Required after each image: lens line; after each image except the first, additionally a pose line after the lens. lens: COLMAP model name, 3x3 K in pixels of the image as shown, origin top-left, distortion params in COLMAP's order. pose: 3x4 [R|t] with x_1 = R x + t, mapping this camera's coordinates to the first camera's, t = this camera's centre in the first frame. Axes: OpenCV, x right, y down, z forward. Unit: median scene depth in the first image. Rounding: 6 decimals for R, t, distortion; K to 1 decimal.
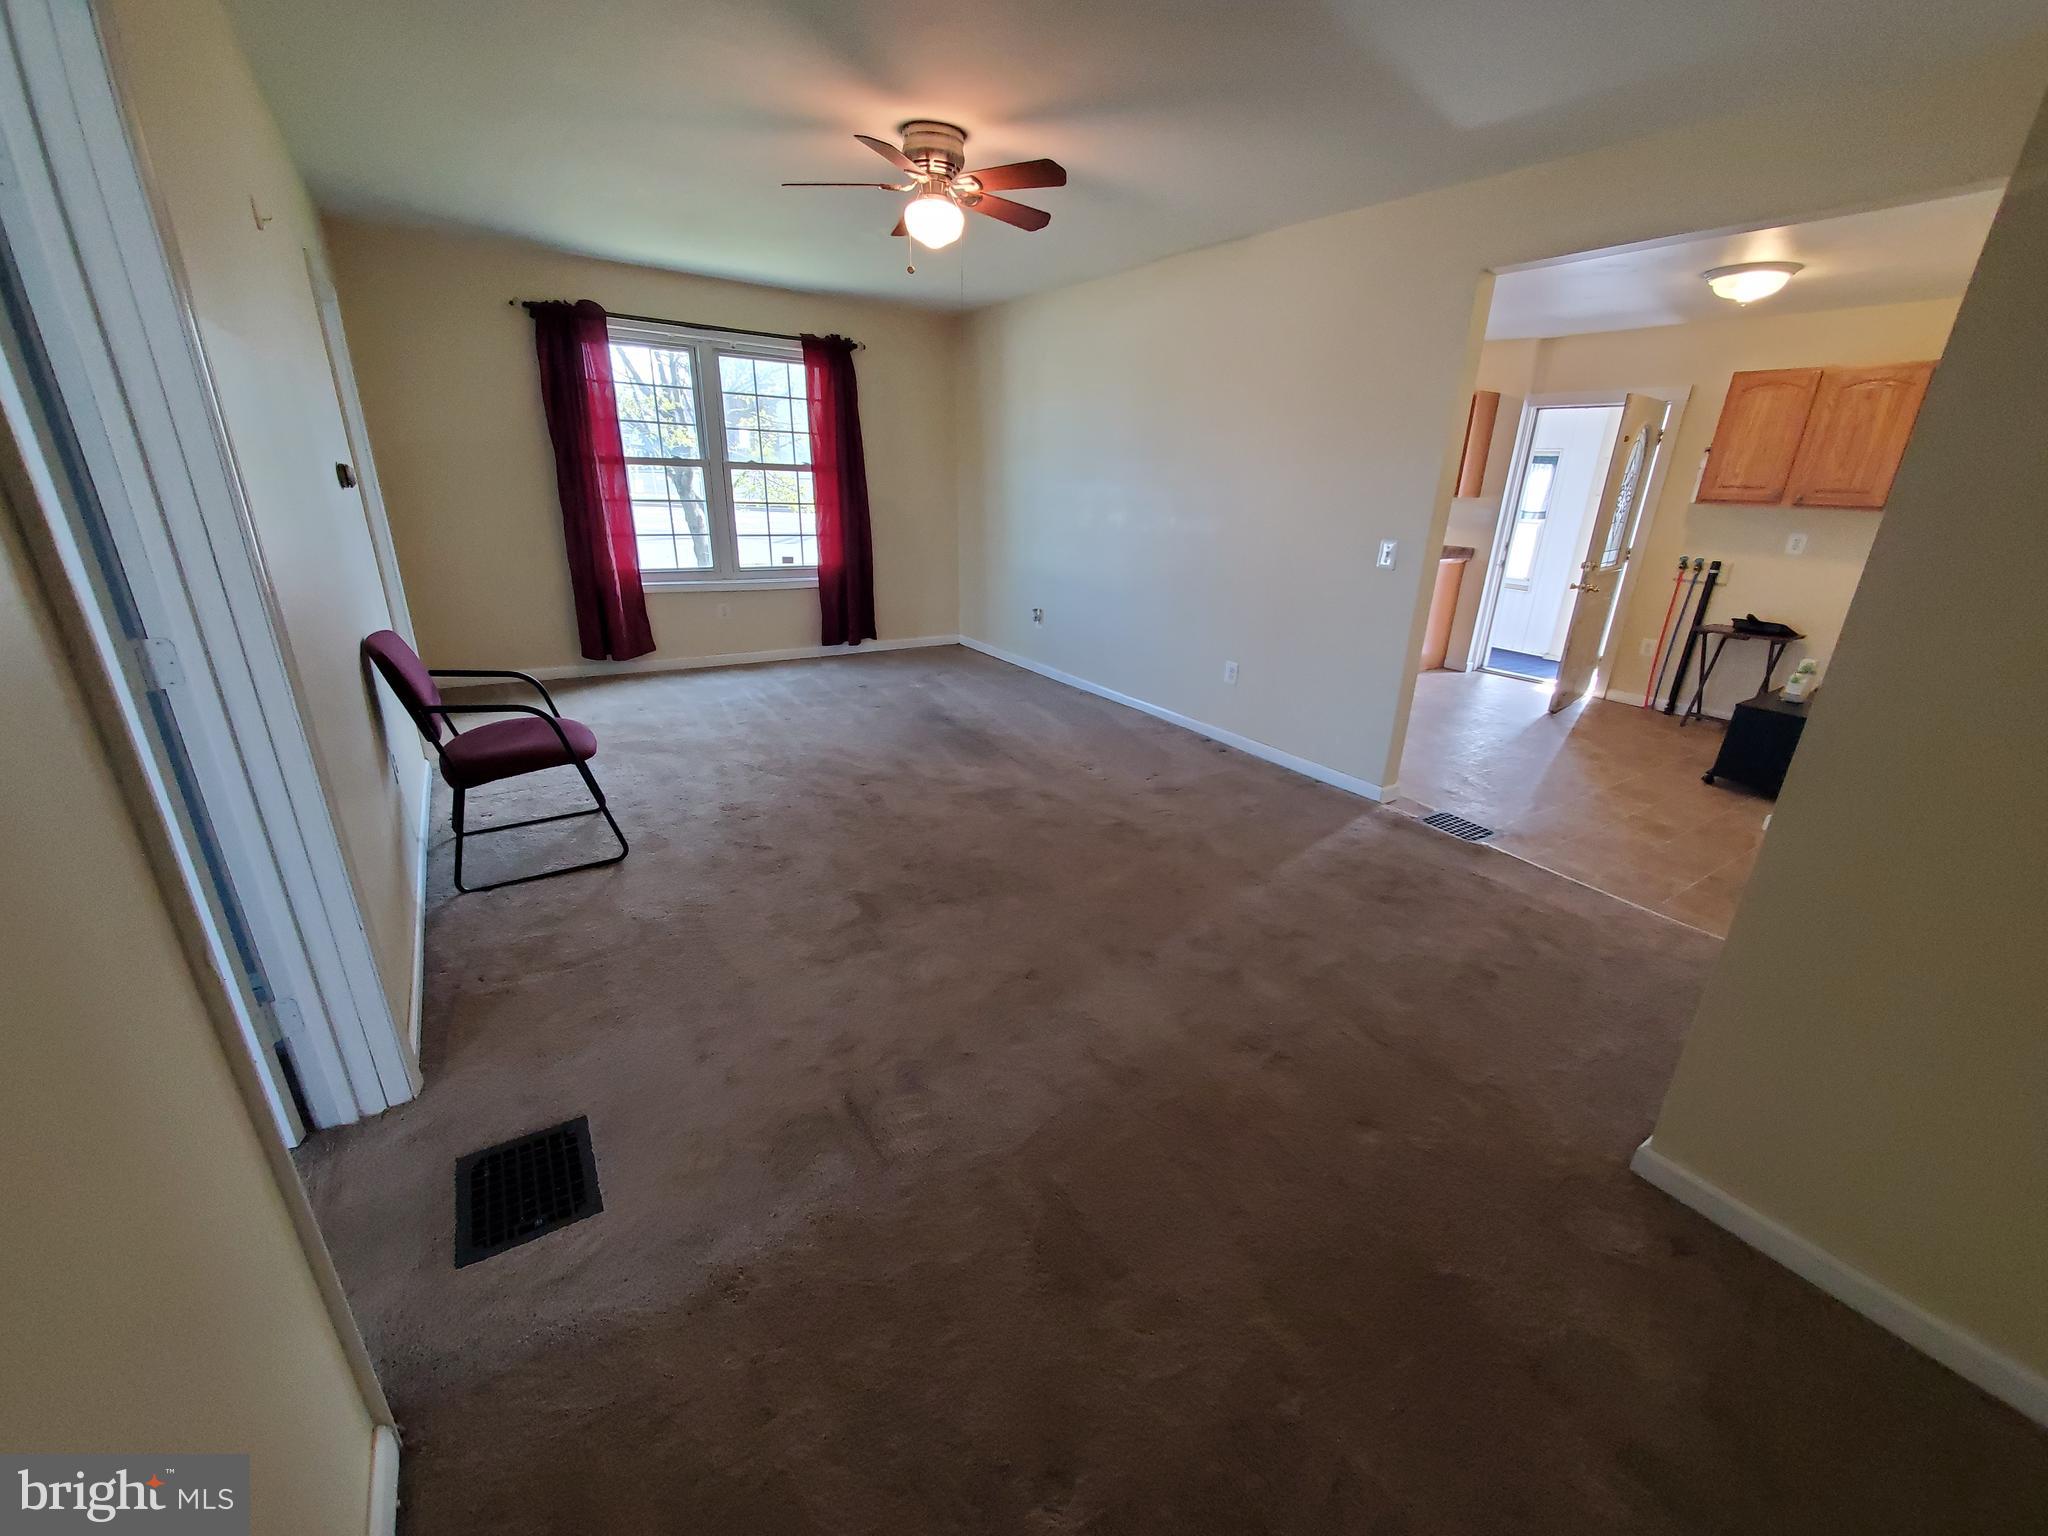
lens RADIAL K [[811.8, 0, 1064.1], [0, 811.8, 768.8], [0, 0, 1]] dist [-0.003848, 0.000080]
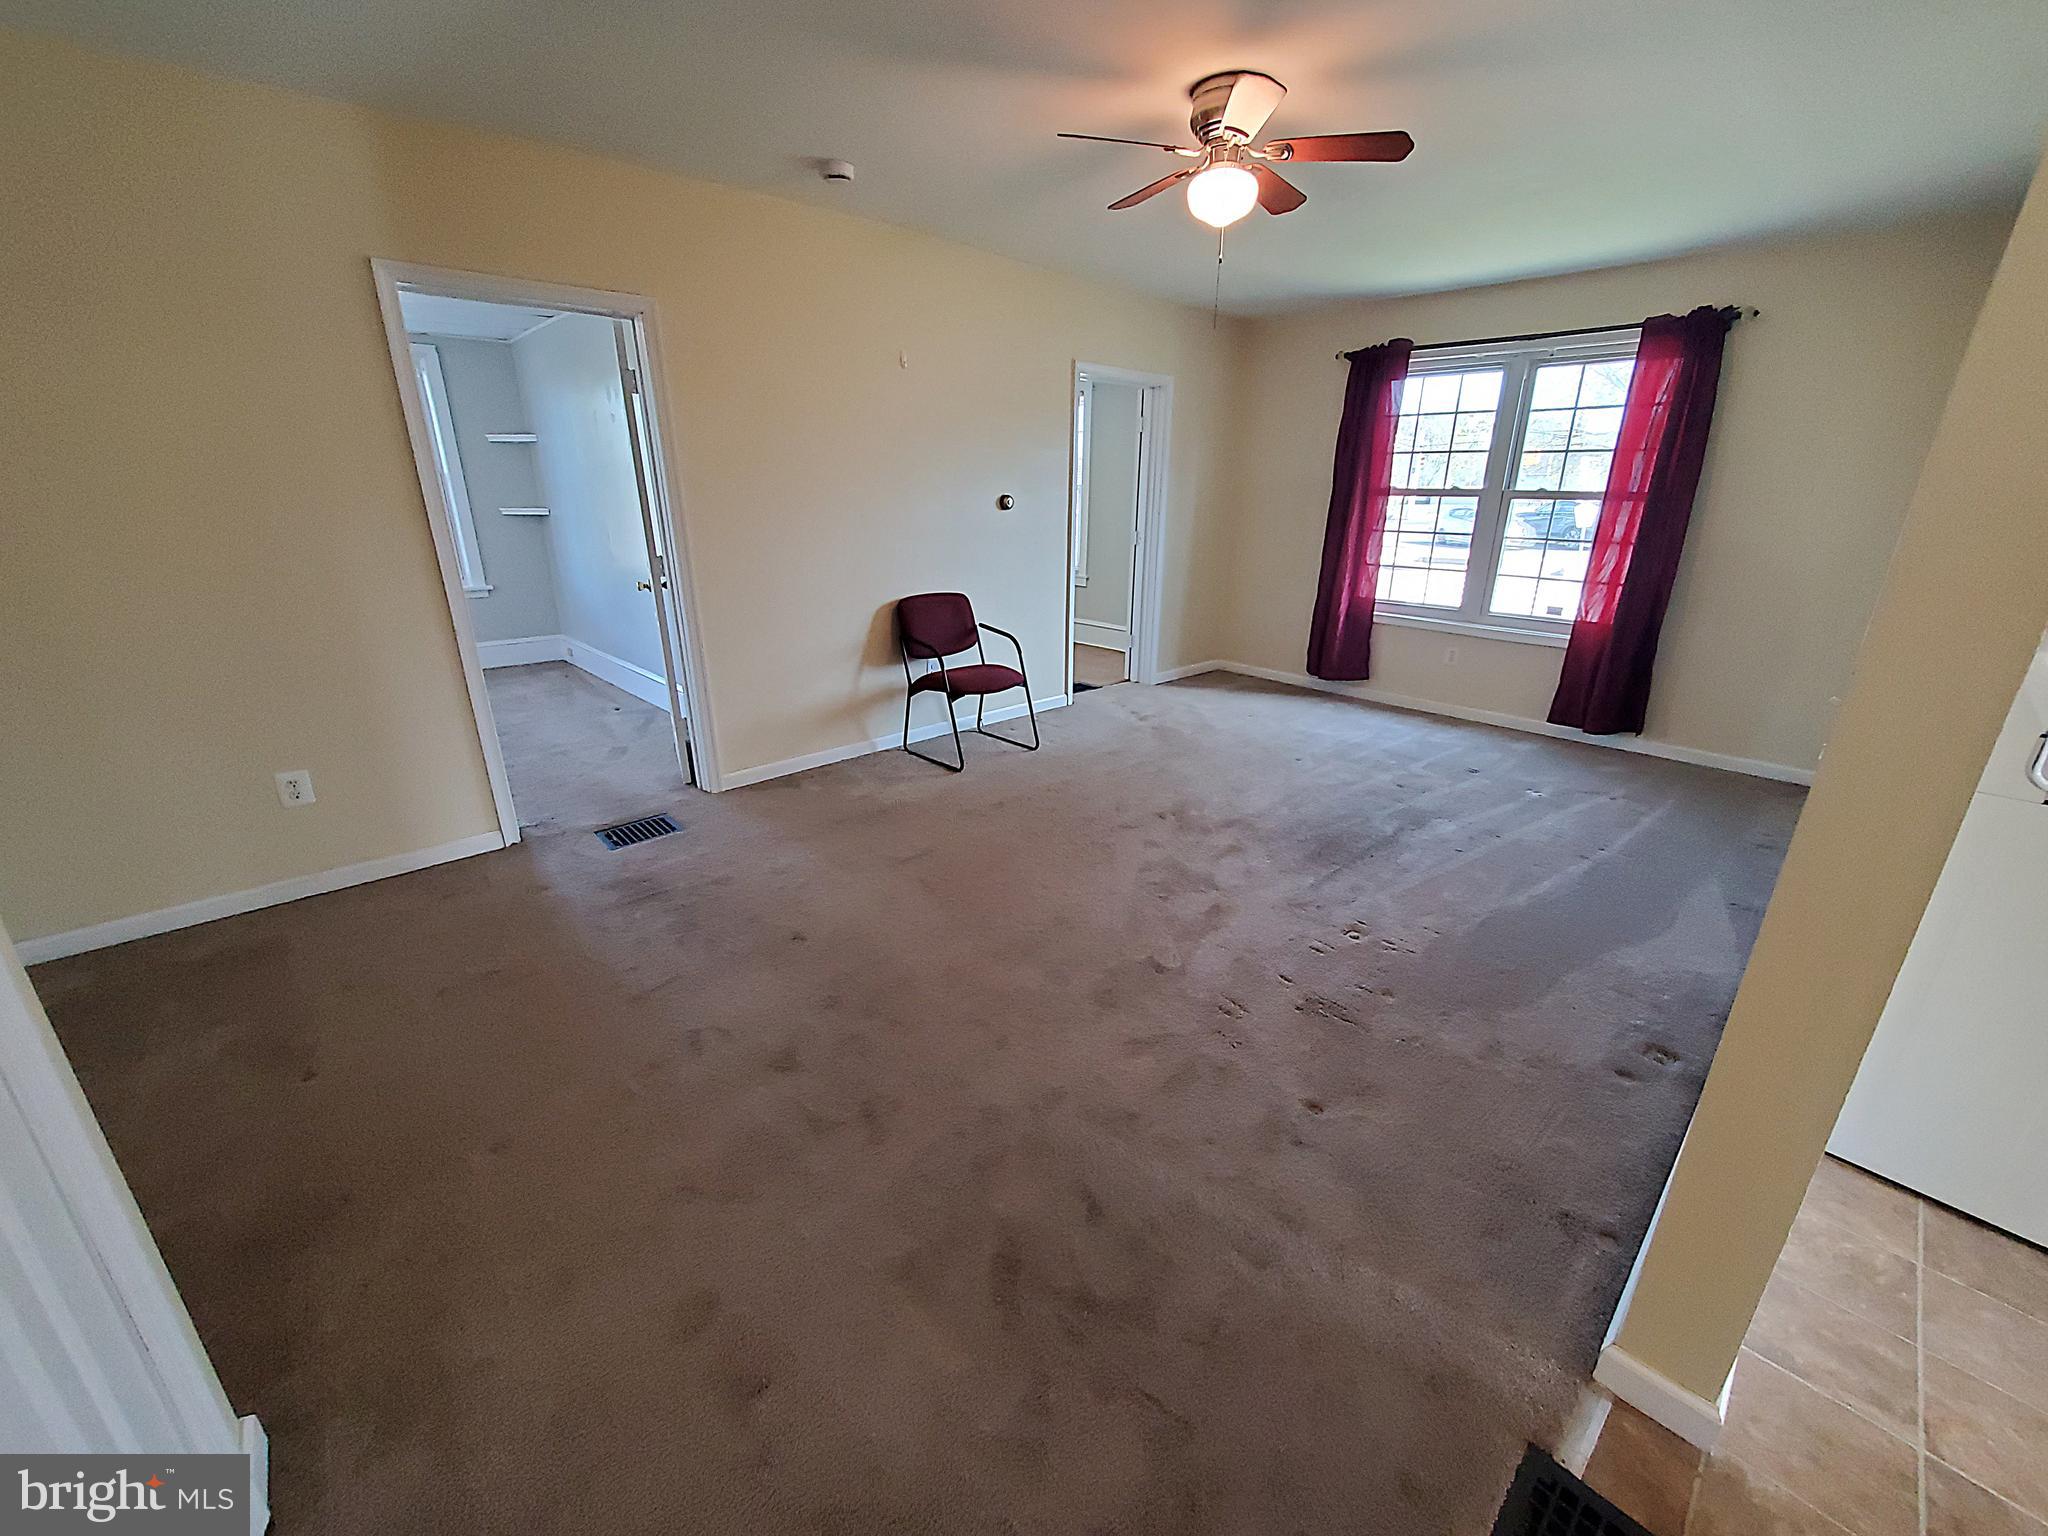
lens RADIAL K [[811.8, 0, 1029.6], [0, 811.8, 768.0], [0, 0, 1]] dist [-0.003848, 0.000080]
pose [[0.144789, 0.290212, -0.945946, 0.427795], [-0.342792, 0.911527, 0.227184, -0.136115], [0.928186, 0.291369, 0.231461, 0.430329]]
